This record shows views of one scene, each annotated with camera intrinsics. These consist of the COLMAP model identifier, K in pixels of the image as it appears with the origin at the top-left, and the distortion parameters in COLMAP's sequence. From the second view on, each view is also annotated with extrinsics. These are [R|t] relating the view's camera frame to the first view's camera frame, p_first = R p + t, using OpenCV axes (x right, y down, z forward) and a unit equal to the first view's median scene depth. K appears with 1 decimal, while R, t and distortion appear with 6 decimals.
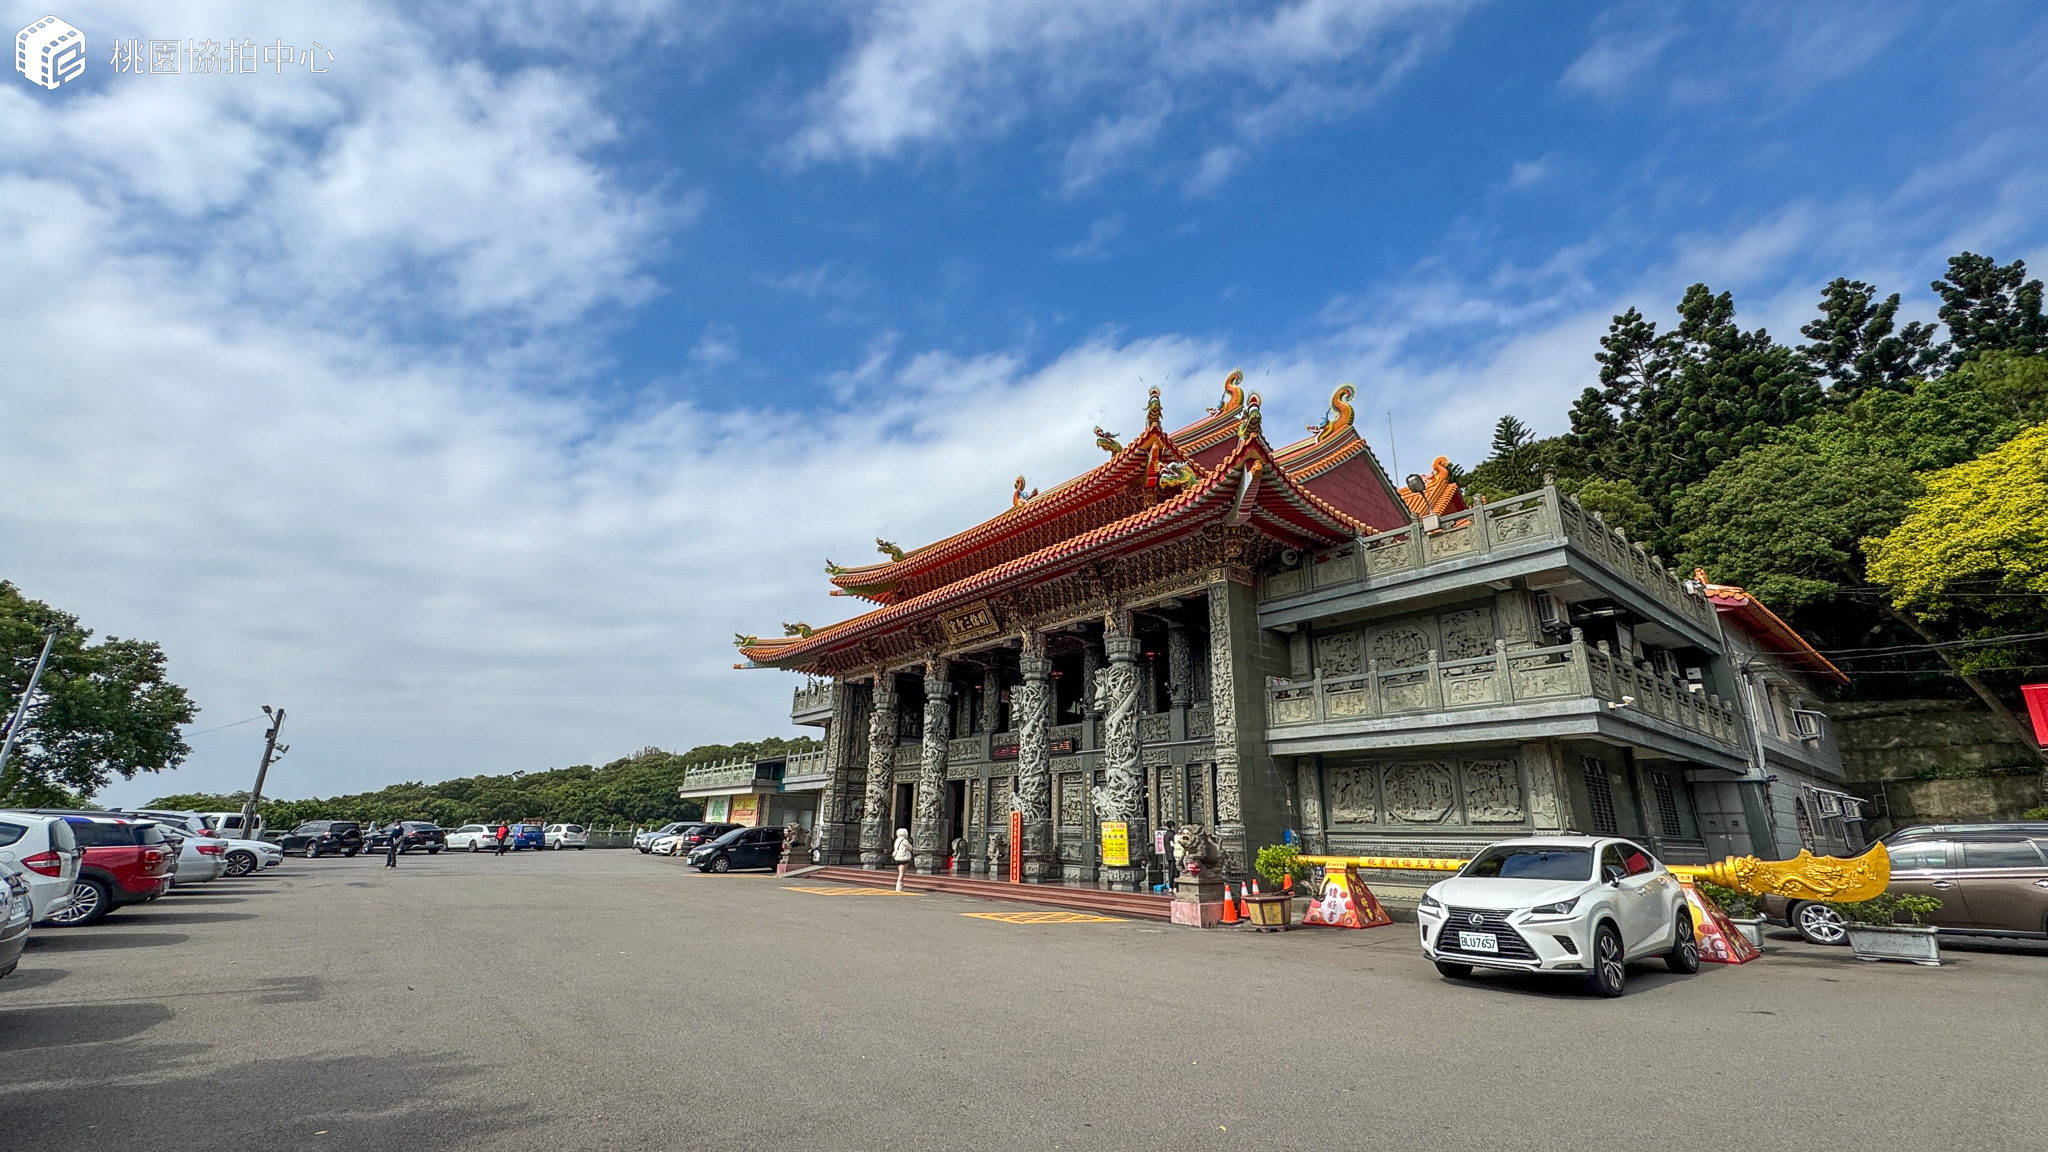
lens RADIAL K [[813.2, 0, 1024.0], [0, 813.2, 576.0], [0, 0, 1]] dist [0.022140, 0.000026]
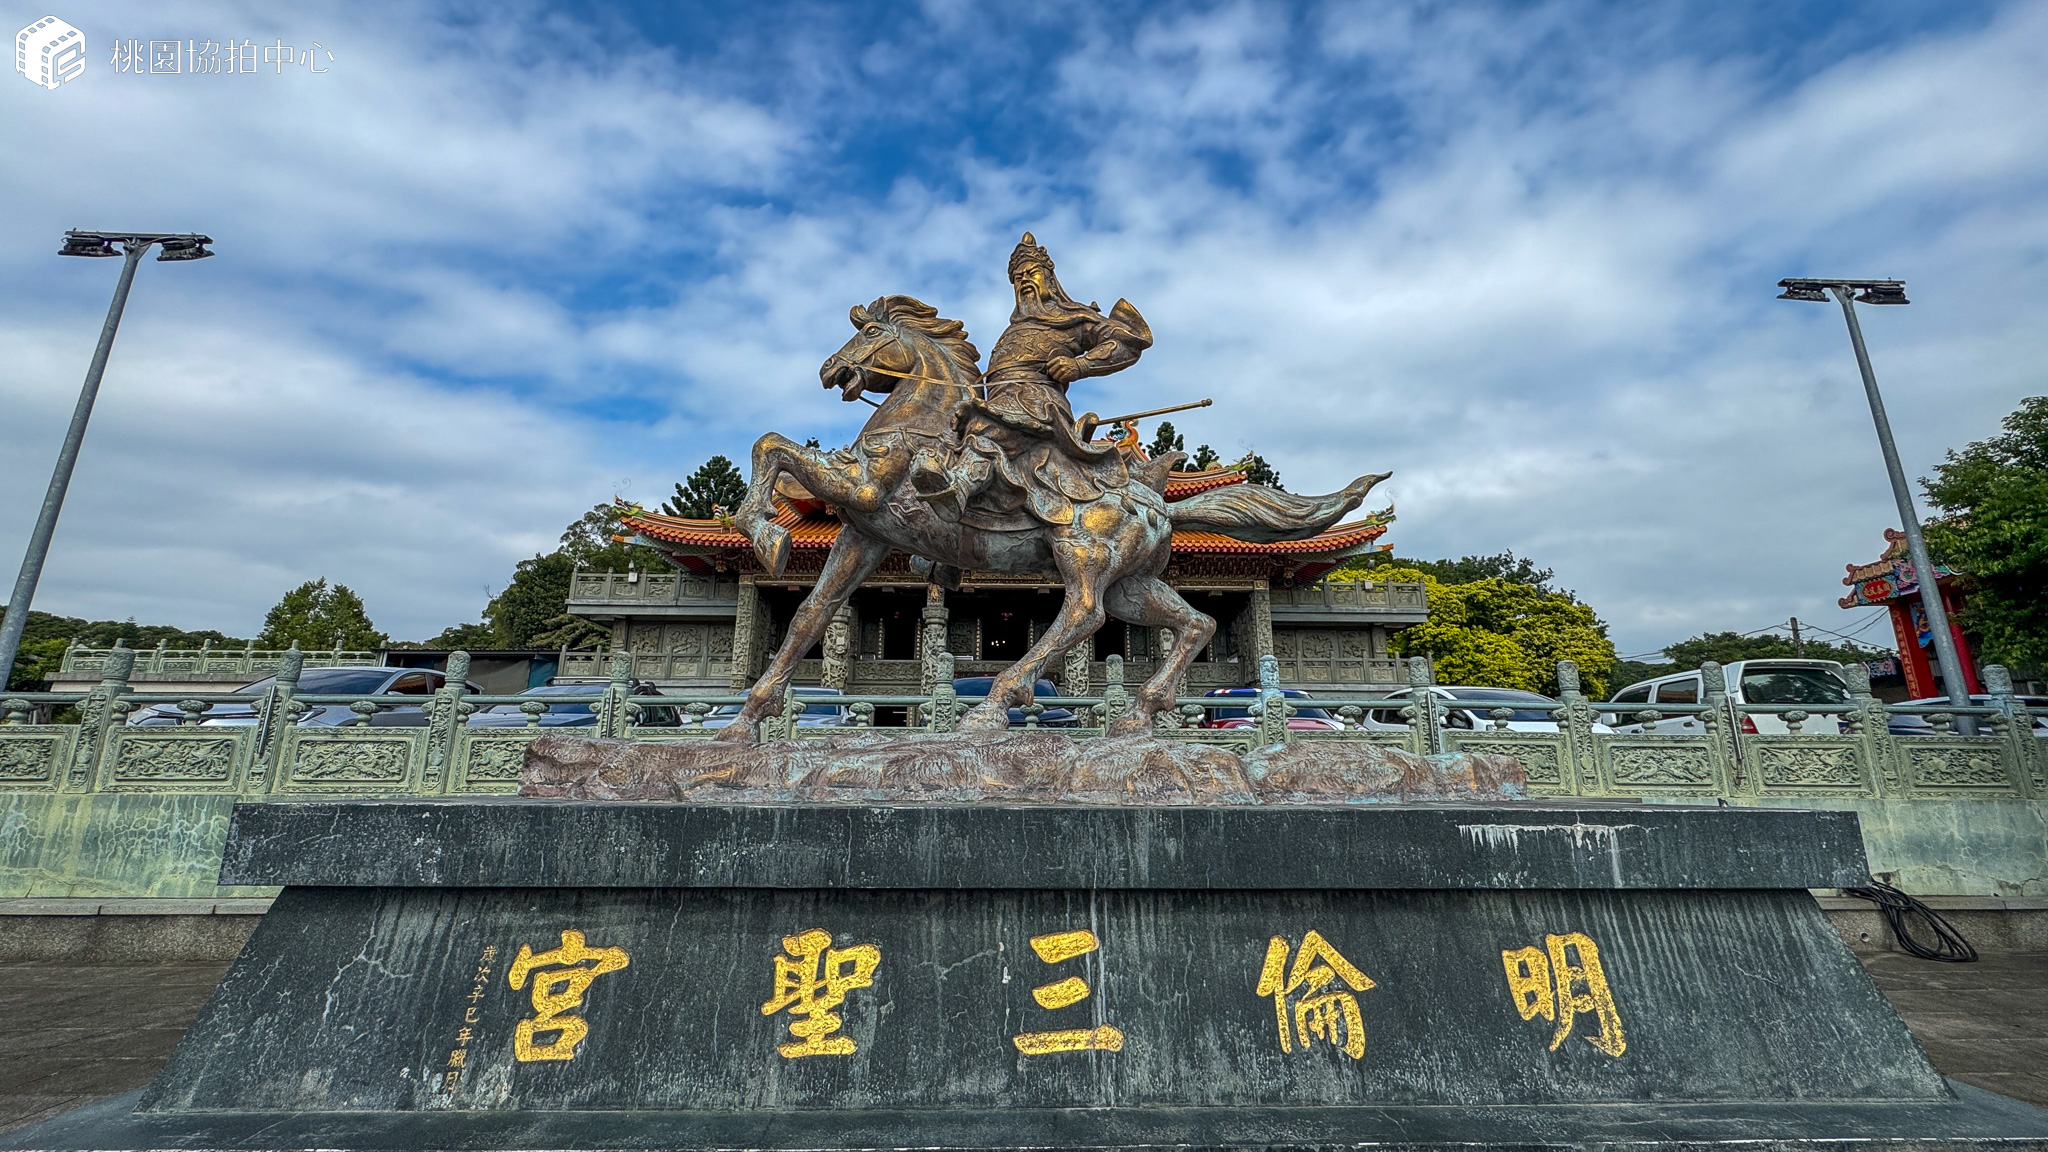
lens RADIAL K [[765.0, 0, 1024.0], [0, 765.0, 576.0], [0, 0, 1]] dist [0.007357, 0.000068]
pose [[0.612994, 0.197116, 0.765104, -0.897844], [-0.231241, 0.970734, -0.064825, 0.141536], [-0.755490, -0.137186, 0.640636, 0.305223]]
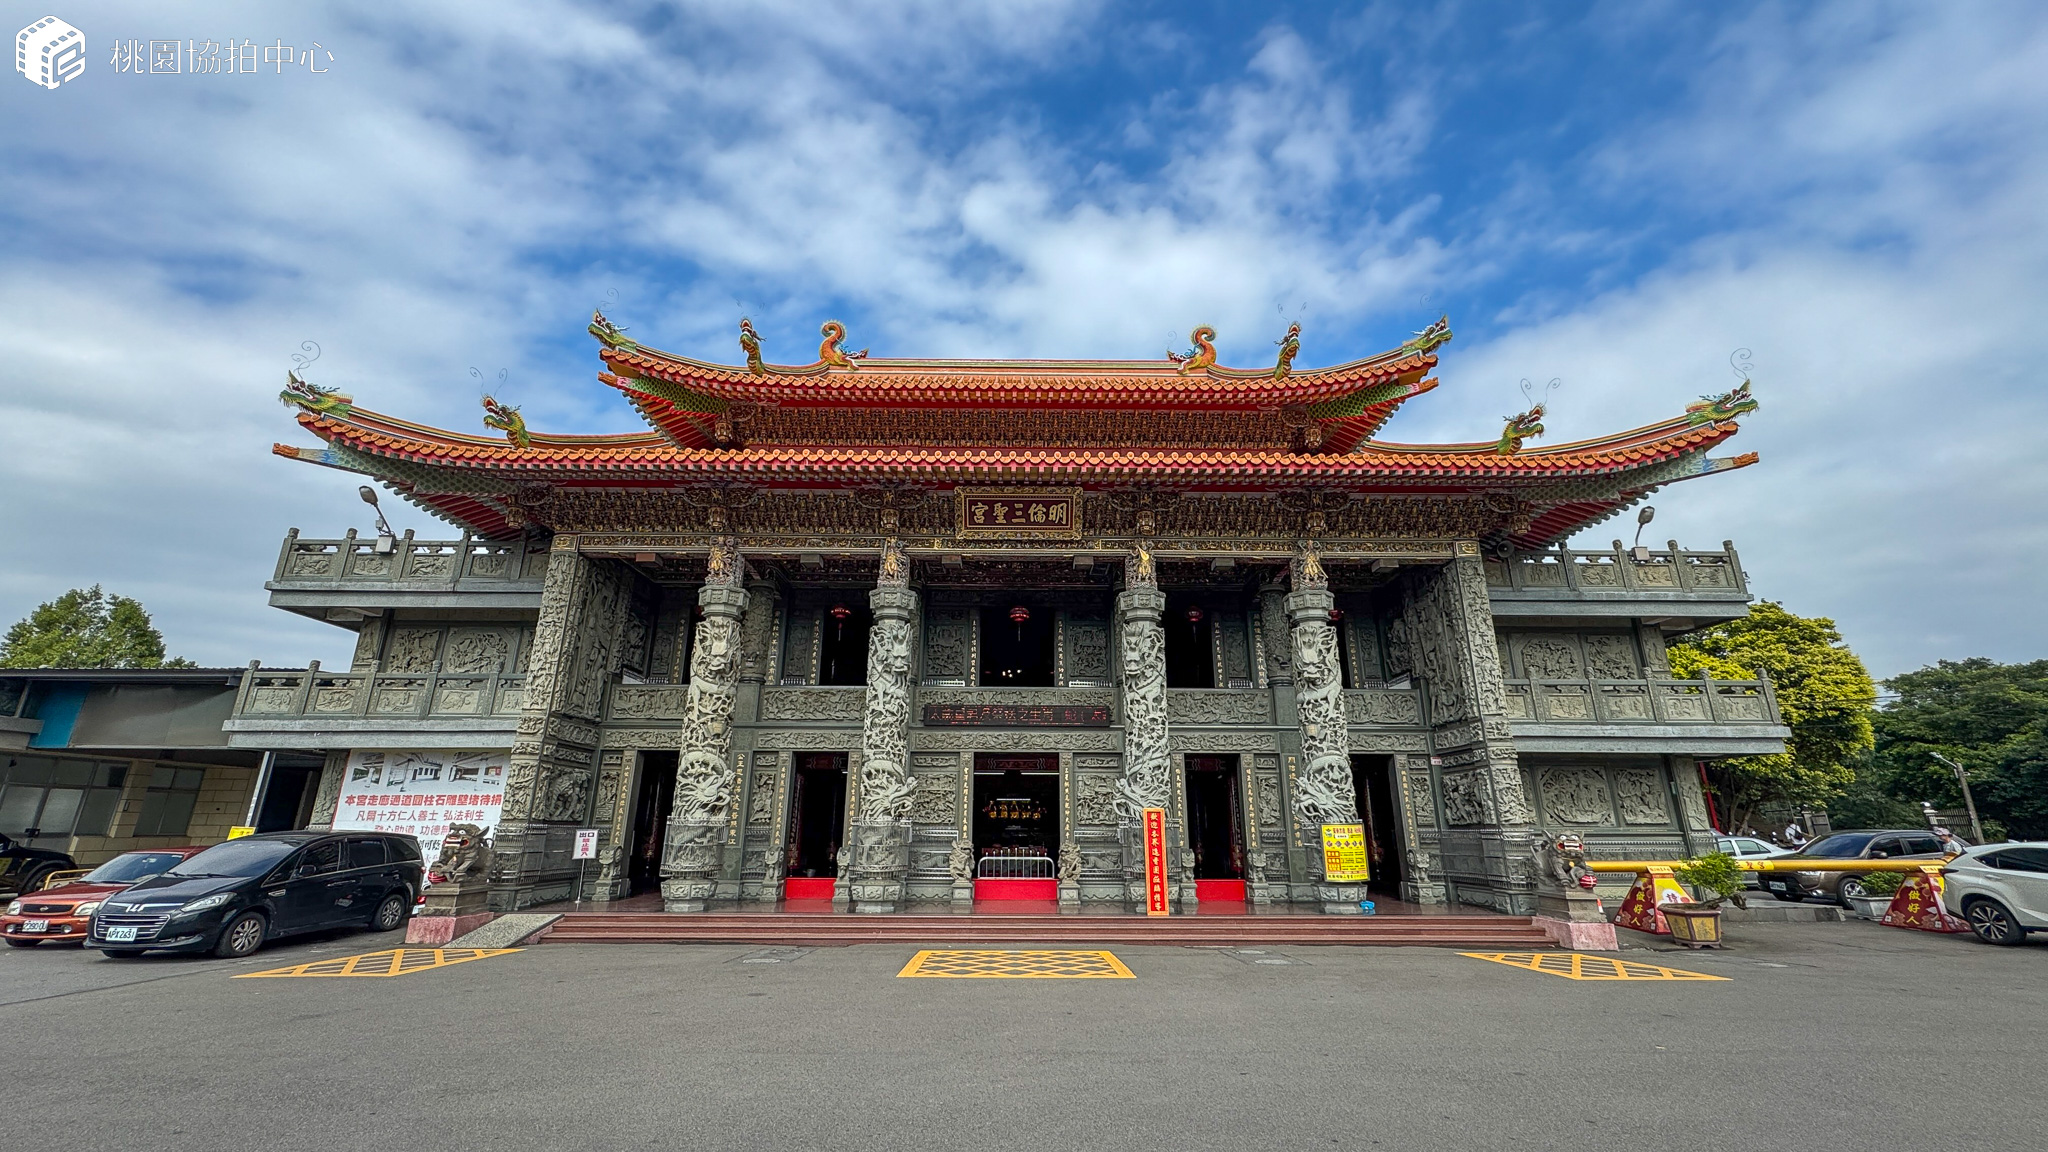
lens RADIAL K [[765.0, 0, 1024.0], [0, 765.0, 576.0], [0, 0, 1]] dist [0.007357, 0.000068]
pose [[0.631302, 0.237836, 0.738168, -0.521534], [-0.227900, 0.966683, -0.116556, 0.181213], [-0.741296, -0.094647, 0.664472, 0.606064]]
